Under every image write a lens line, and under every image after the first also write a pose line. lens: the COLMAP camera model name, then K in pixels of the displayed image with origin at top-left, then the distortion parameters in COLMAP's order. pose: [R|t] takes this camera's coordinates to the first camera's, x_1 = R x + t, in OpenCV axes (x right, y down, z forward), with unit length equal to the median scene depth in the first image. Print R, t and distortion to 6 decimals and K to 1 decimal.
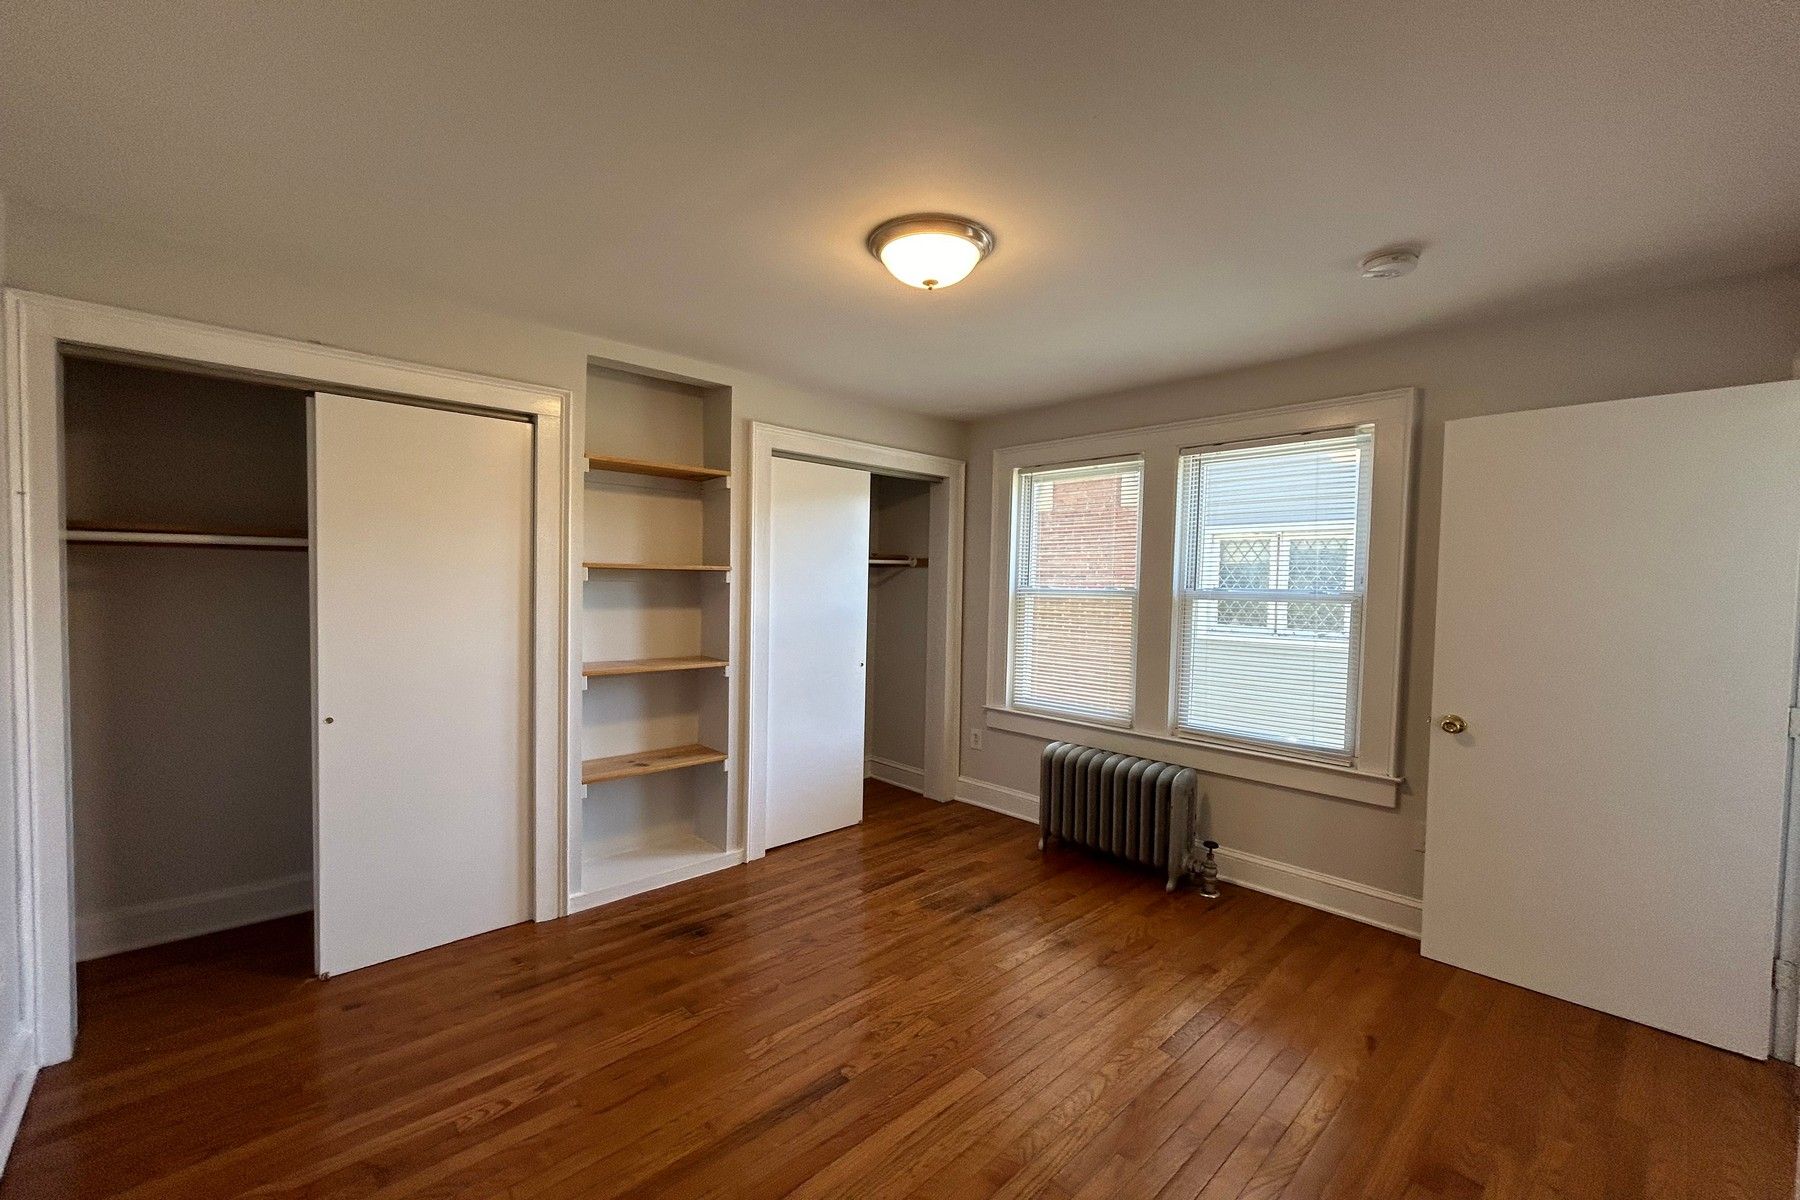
lens RADIAL K [[729.7, 0, 934.7], [0, 729.7, 602.8], [0, 0, 1]] dist [0.001761, -0.000529]
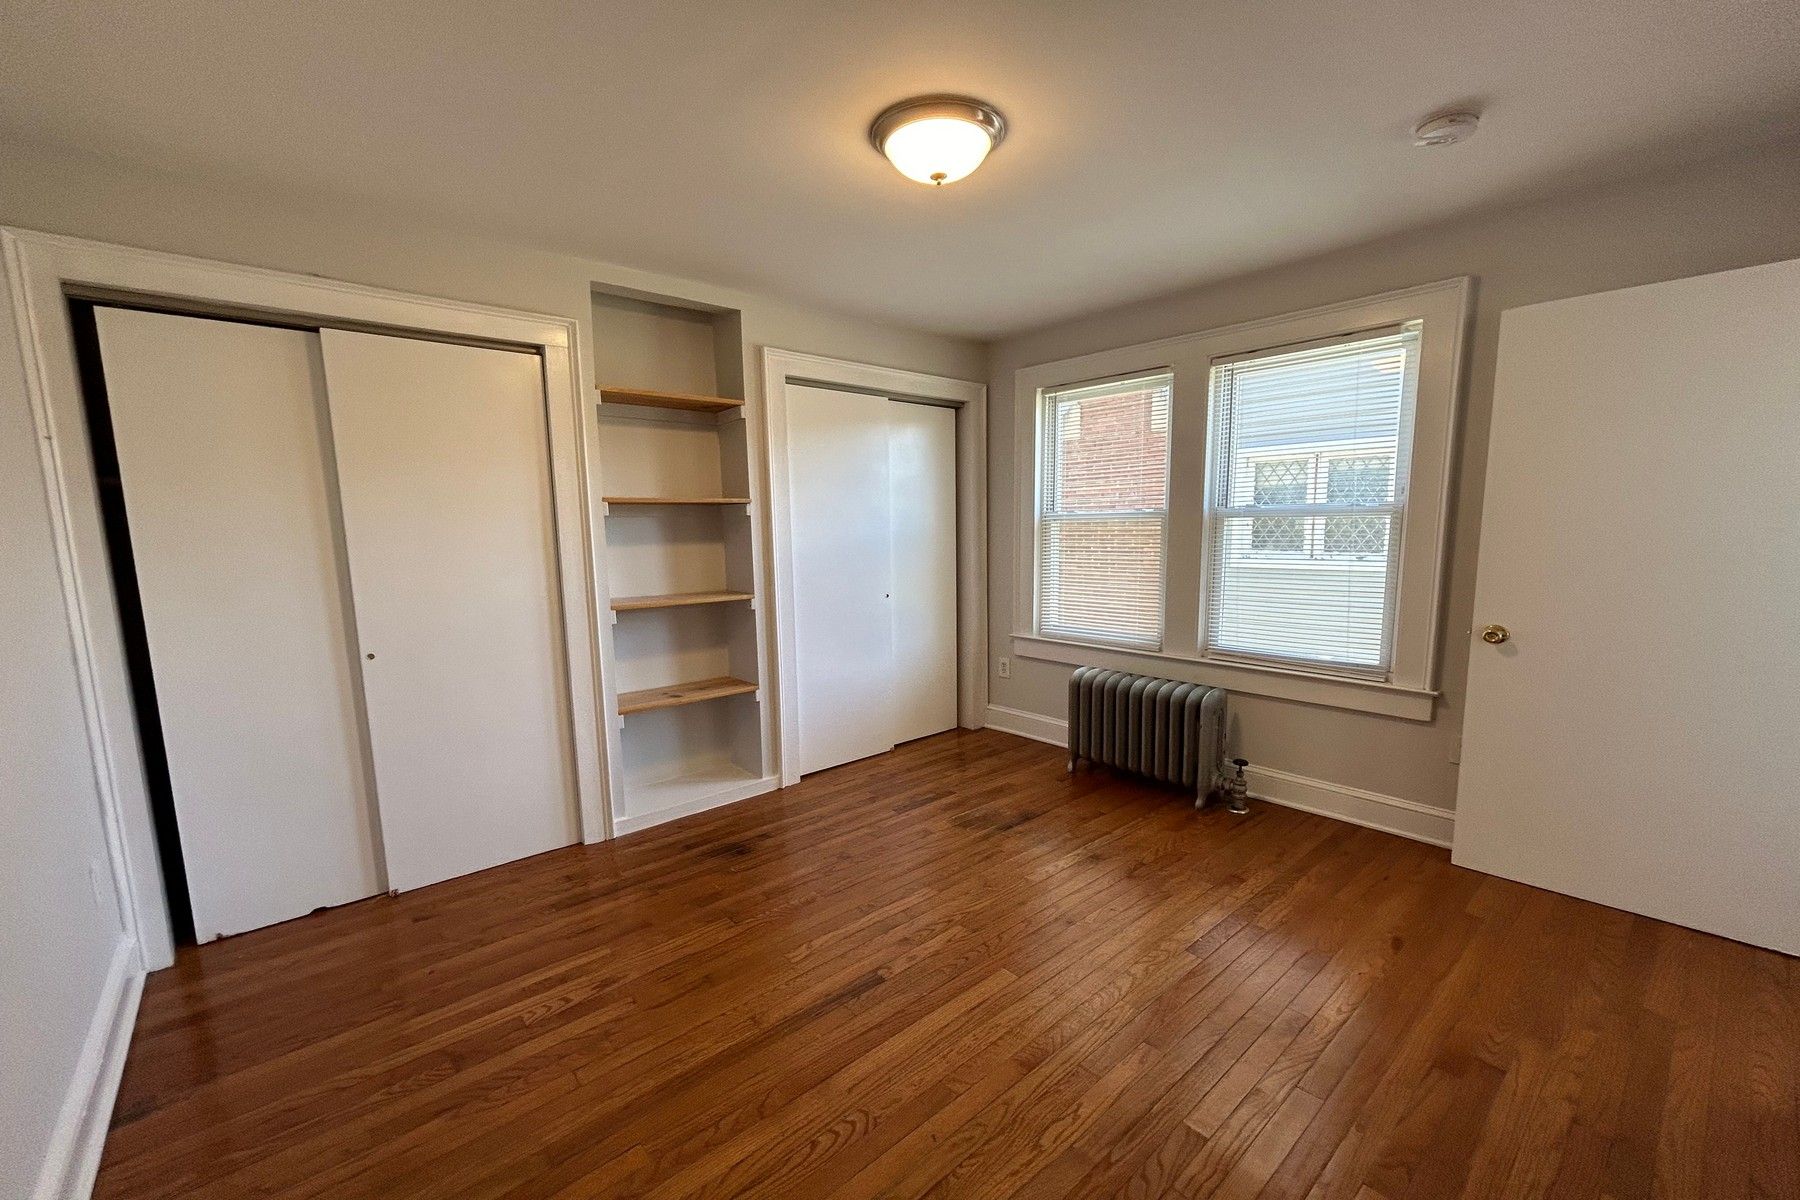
lens RADIAL K [[729.7, 0, 933.5], [0, 729.7, 618.7], [0, 0, 1]] dist [0.001761, -0.000529]
pose [[0.998621, -0.029272, -0.043580, 0.008832], [0.033595, 0.994217, 0.101999, 0.023011], [0.040343, -0.103323, 0.993829, 0.009312]]
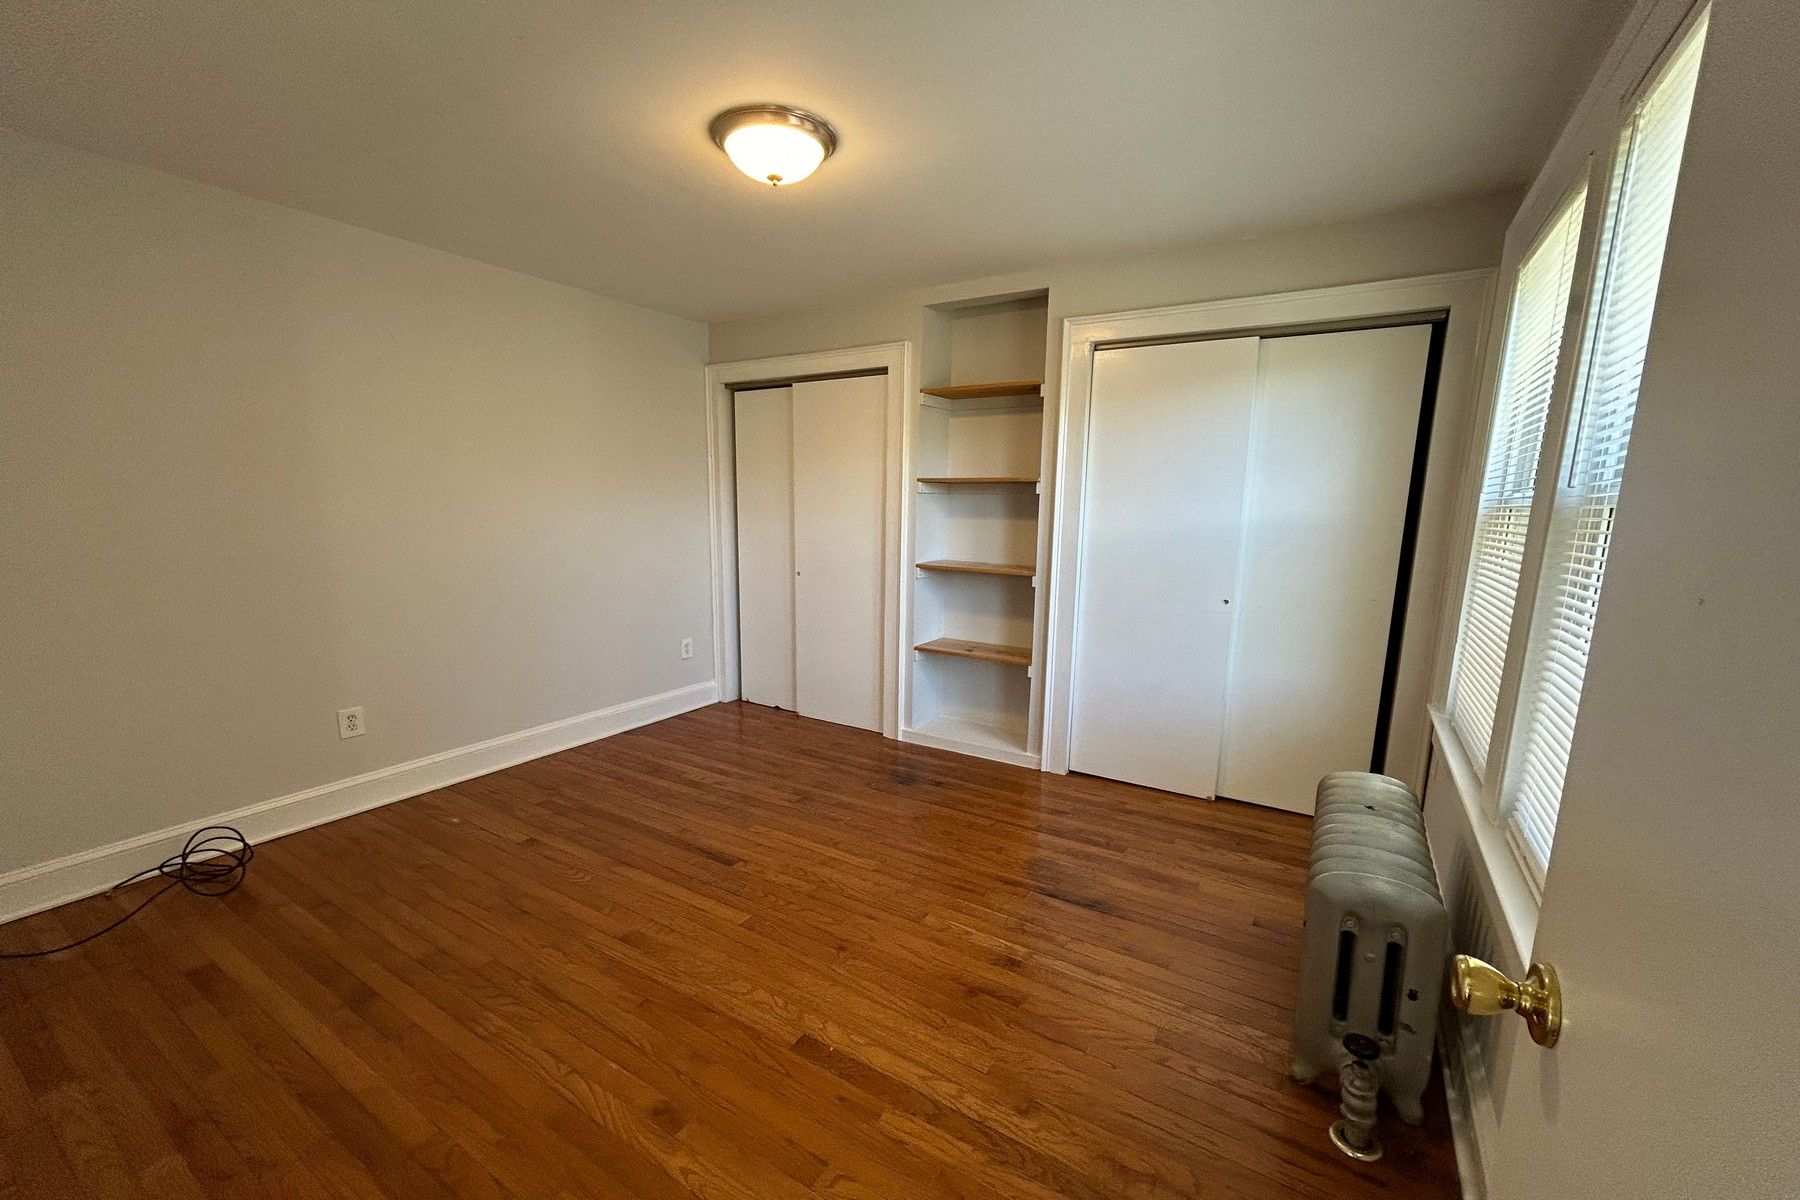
lens RADIAL K [[729.7, 0, 866.9], [0, 729.7, 617.5], [0, 0, 1]] dist [0.001761, -0.000529]
pose [[0.221940, 0.141472, -0.964743, 0.780278], [-0.037514, 0.989925, 0.136535, 0.016219], [0.974338, 0.005888, 0.225011, 0.644444]]
